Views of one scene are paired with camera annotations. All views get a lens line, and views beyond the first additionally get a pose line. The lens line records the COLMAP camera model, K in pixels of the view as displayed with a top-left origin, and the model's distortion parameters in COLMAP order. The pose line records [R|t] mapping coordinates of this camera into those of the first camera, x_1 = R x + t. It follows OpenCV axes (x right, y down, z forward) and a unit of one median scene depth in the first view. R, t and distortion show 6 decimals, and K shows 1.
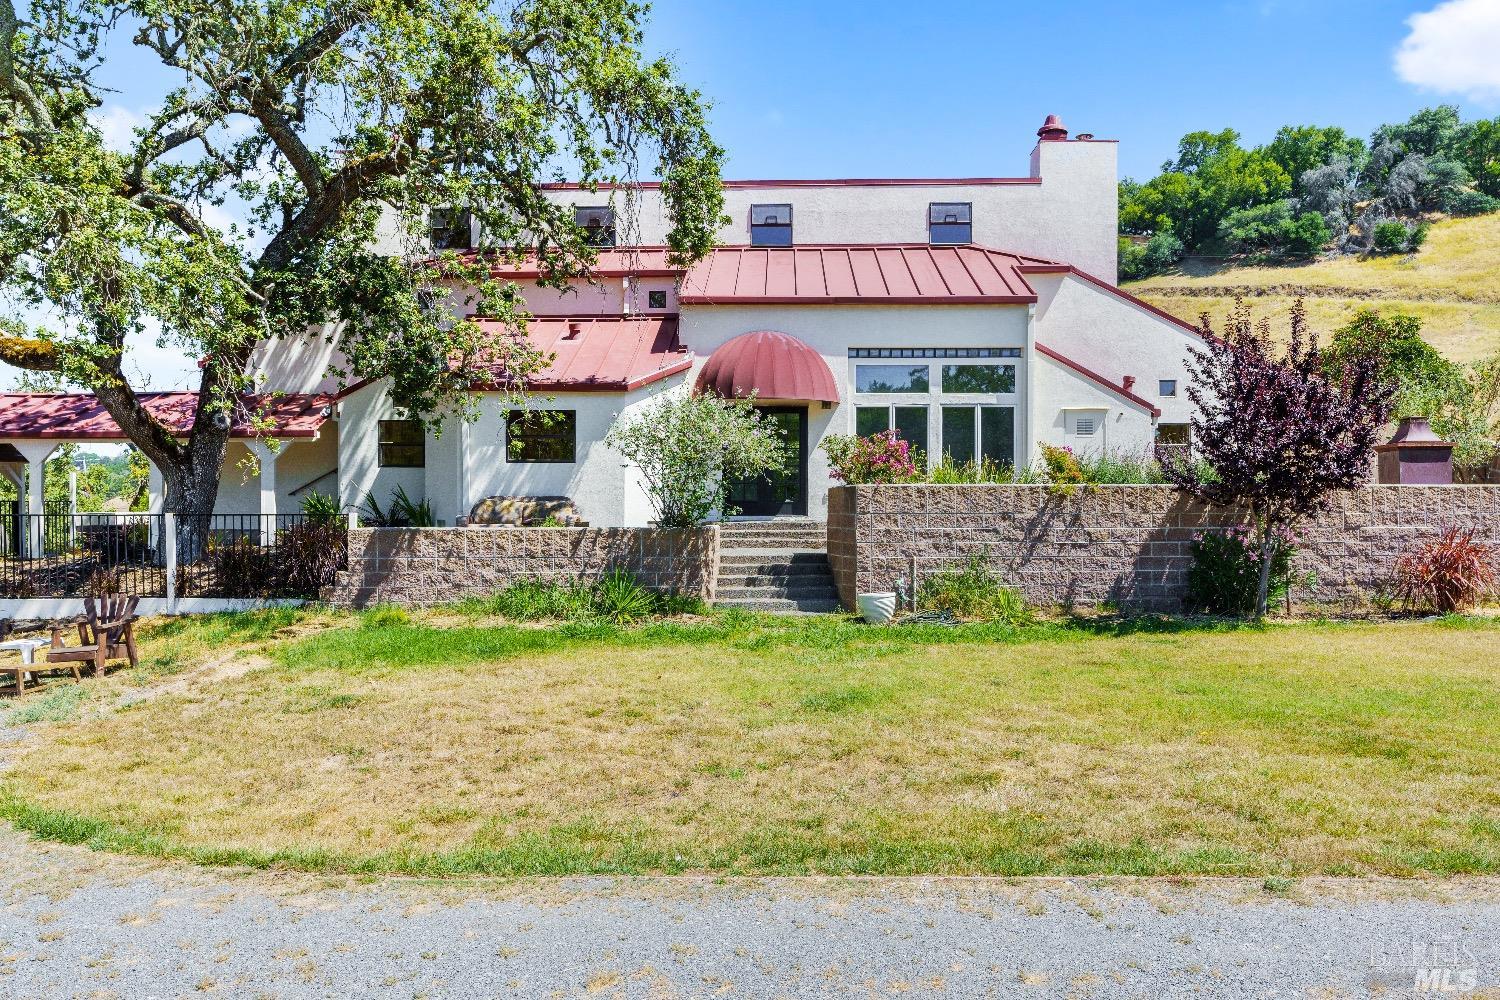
lens RADIAL K [[1034.7, 0, 749.2], [0, 1034.7, 506.8], [0, 0, 1]] dist [0.000074, 0.001568]
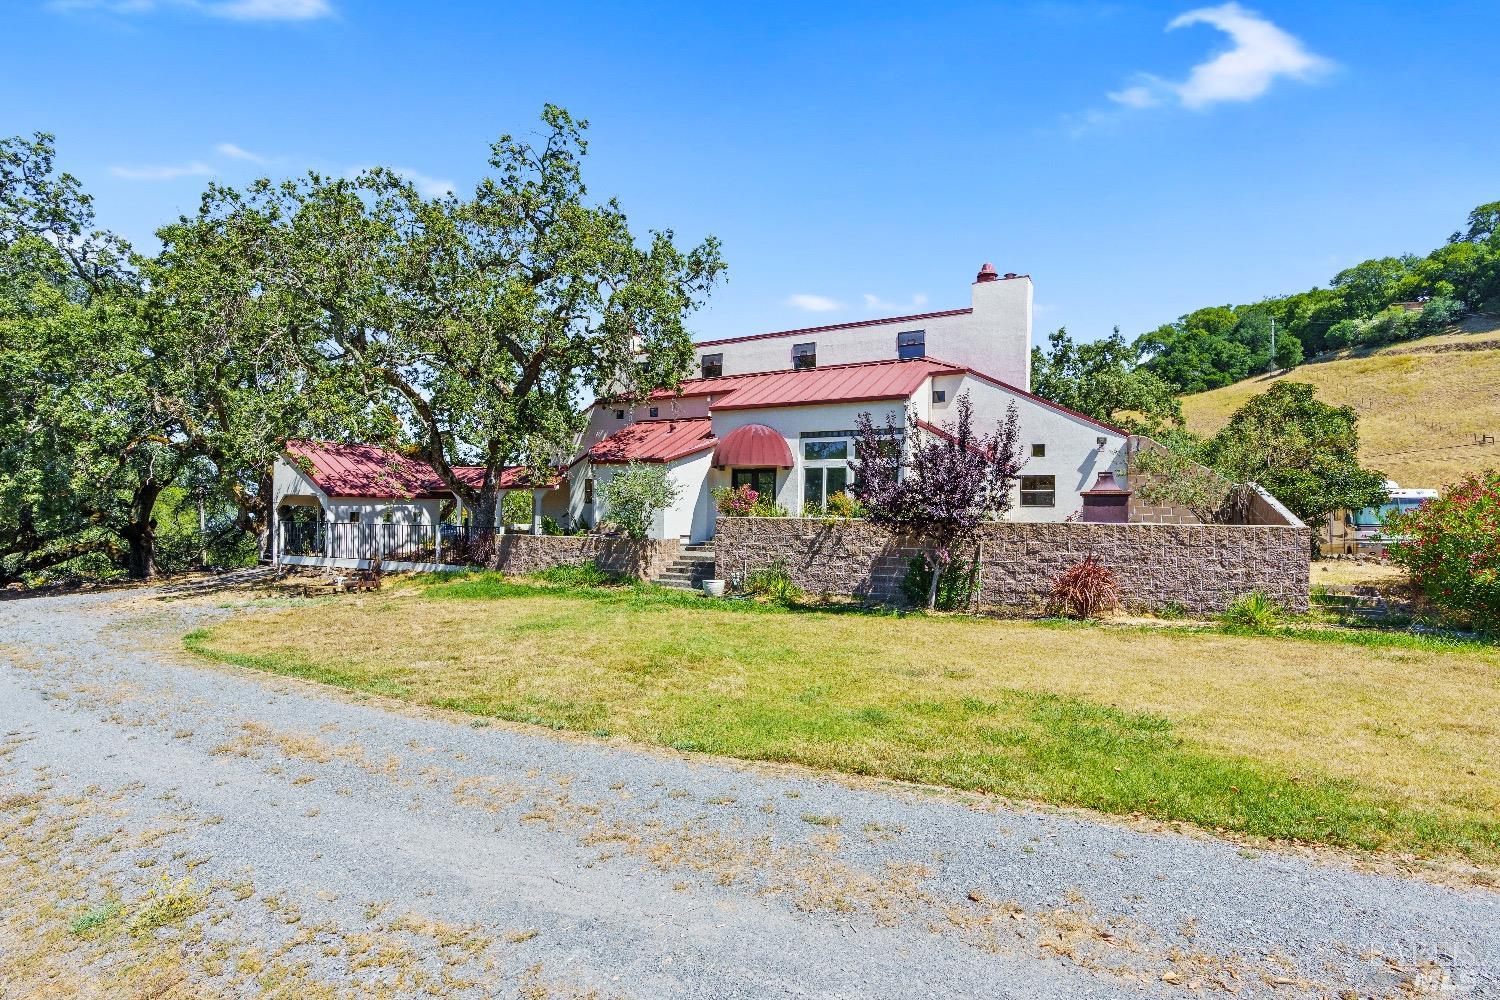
lens RADIAL K [[681.1, 0, 746.8], [0, 681.1, 504.6], [0, 0, 1]] dist [-0.003217, -0.000249]
pose [[0.895591, 0.006408, -0.444831, 0.498212], [-0.020655, 0.999417, -0.027188, -0.008685], [0.444398, 0.033537, 0.895202, 0.004081]]
